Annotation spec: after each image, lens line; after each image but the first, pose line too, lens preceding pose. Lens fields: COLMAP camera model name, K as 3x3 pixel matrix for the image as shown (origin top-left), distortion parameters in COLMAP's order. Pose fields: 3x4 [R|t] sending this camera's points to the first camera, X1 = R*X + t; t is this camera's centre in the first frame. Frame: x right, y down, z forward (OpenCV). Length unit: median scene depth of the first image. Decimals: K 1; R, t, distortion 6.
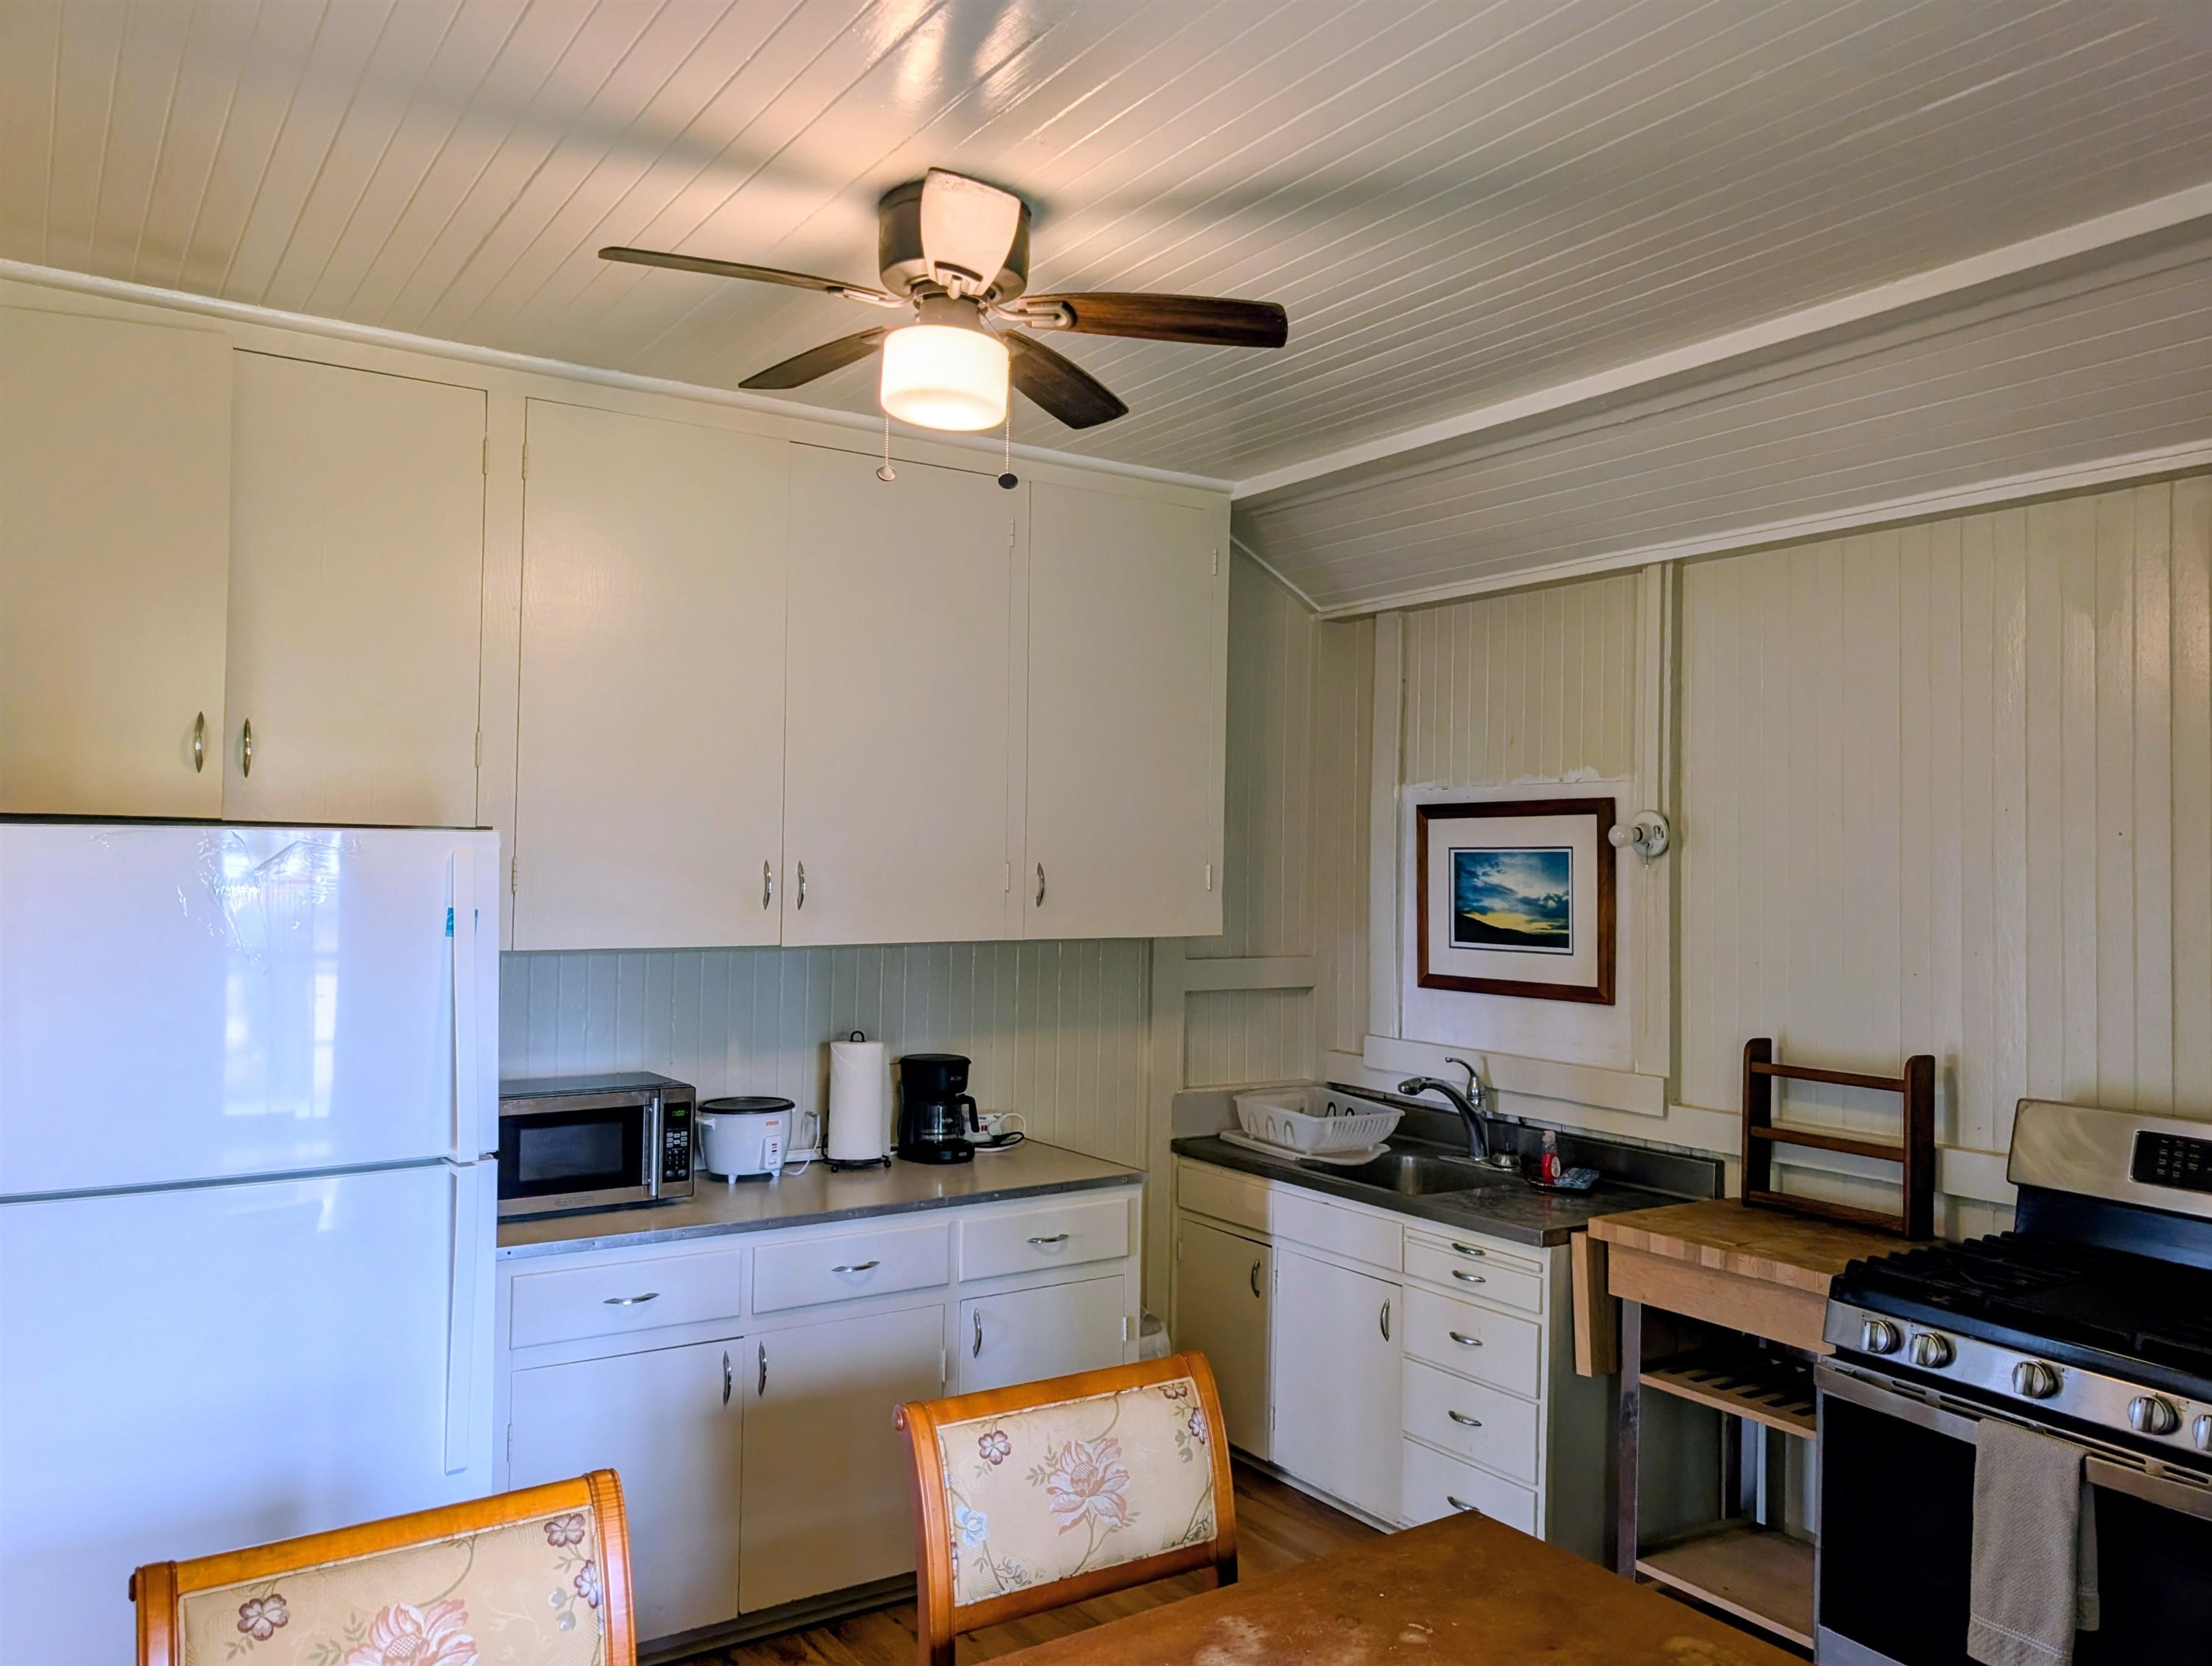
lens RADIAL K [[1657.9, 0, 1072.1], [0, 1657.9, 824.2], [0, 0, 1]] dist [0.042323, -0.004868]
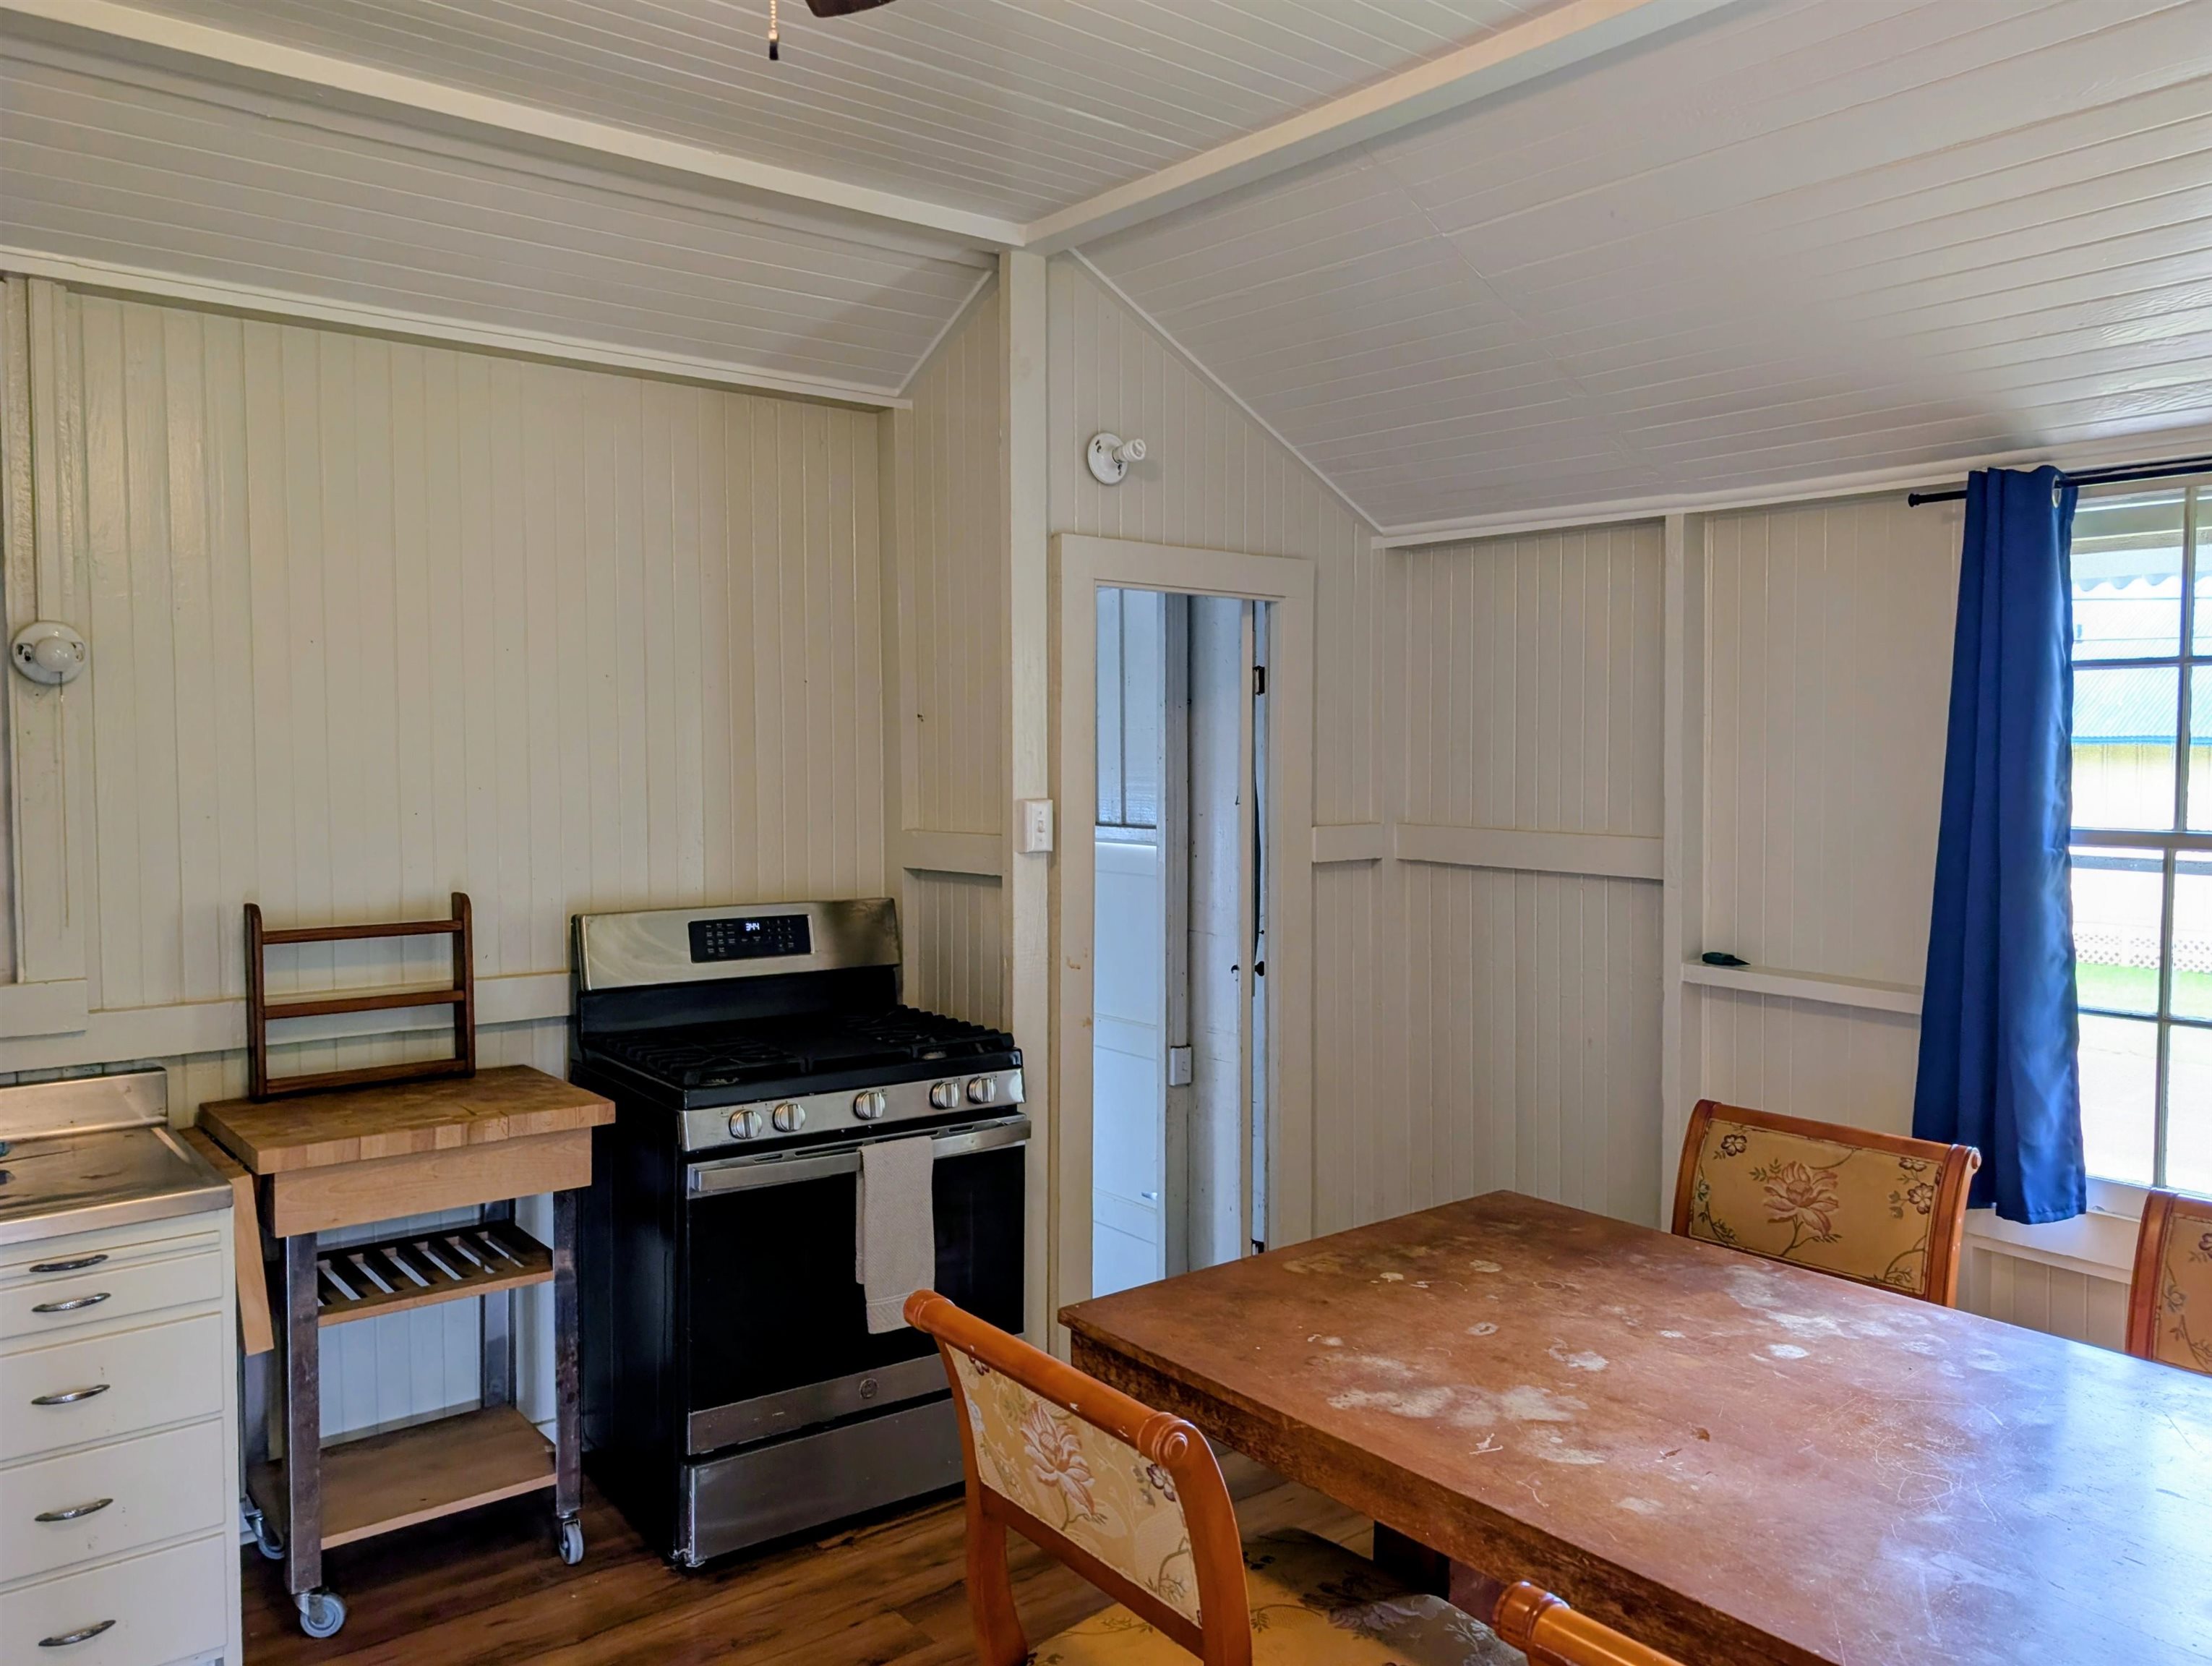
lens RADIAL K [[1635.6, 0, 1182.5], [0, 1635.6, 824.1], [0, 0, 1]] dist [-0.006922, -0.007539]
pose [[-0.133857, -0.055999, 0.989417, -0.570619], [-0.026781, 0.998242, 0.052875, 0.039081], [-0.990639, -0.019420, -0.135122, 0.799423]]
